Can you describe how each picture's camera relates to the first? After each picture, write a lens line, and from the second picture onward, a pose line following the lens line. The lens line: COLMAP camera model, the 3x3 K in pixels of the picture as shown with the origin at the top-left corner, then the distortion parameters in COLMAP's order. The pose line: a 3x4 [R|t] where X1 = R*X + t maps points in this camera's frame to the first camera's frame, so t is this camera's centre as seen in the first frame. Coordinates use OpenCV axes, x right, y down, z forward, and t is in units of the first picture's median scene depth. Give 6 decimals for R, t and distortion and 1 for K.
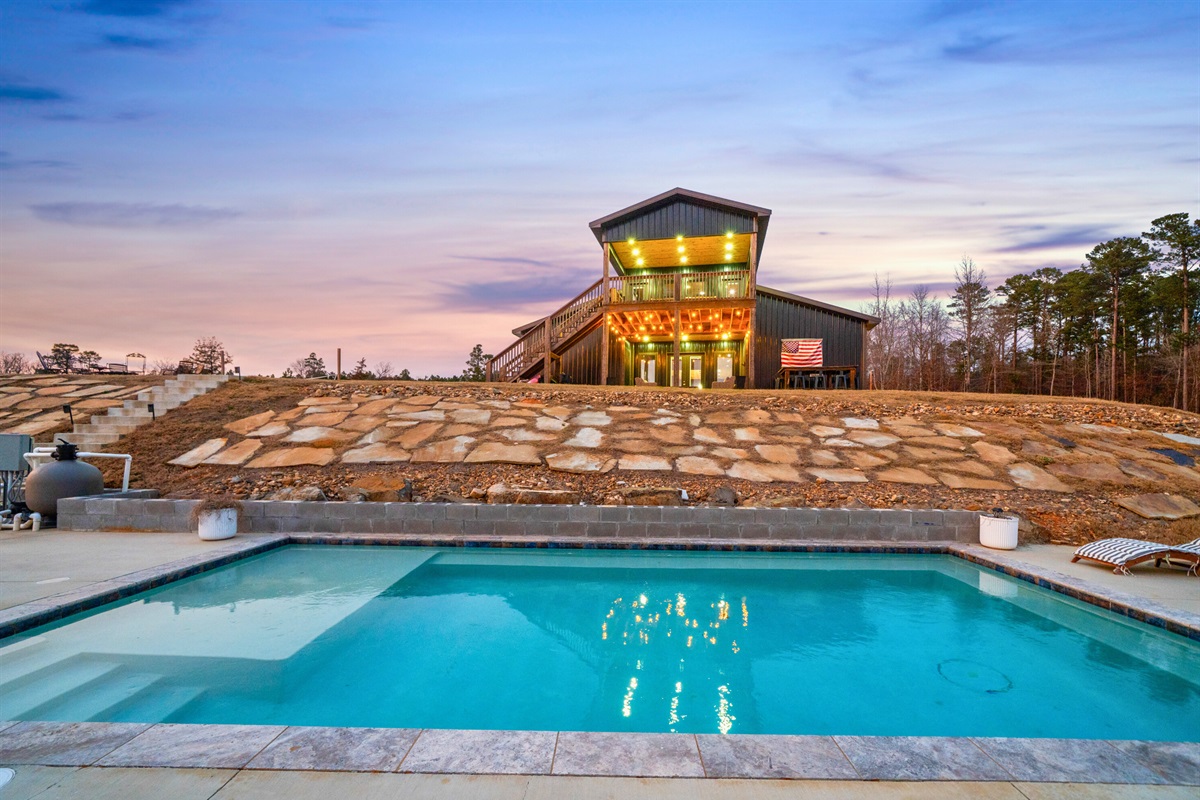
lens RADIAL K [[509.9, 0, 608.1], [0, 509.9, 444.0], [0, 0, 1]] dist [-0.029601, 0.013009]
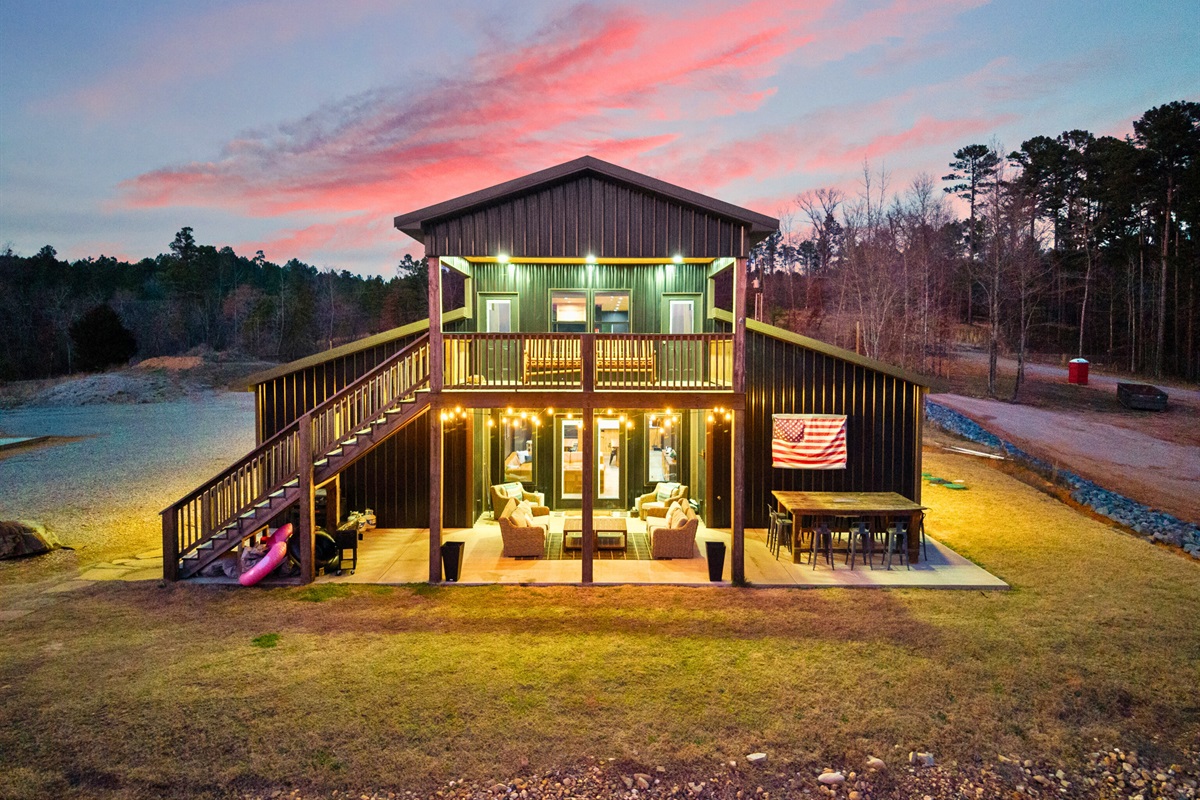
lens RADIAL K [[799.7, 0, 595.8], [0, 799.7, 382.6], [0, 0, 1]] dist [0.003656, 0.002599]
pose [[0.978167, -0.016335, 0.207178, -0.022017], [0.006942, 0.998918, 0.045986, -0.533495], [-0.207705, -0.043544, 0.977222, 0.430154]]
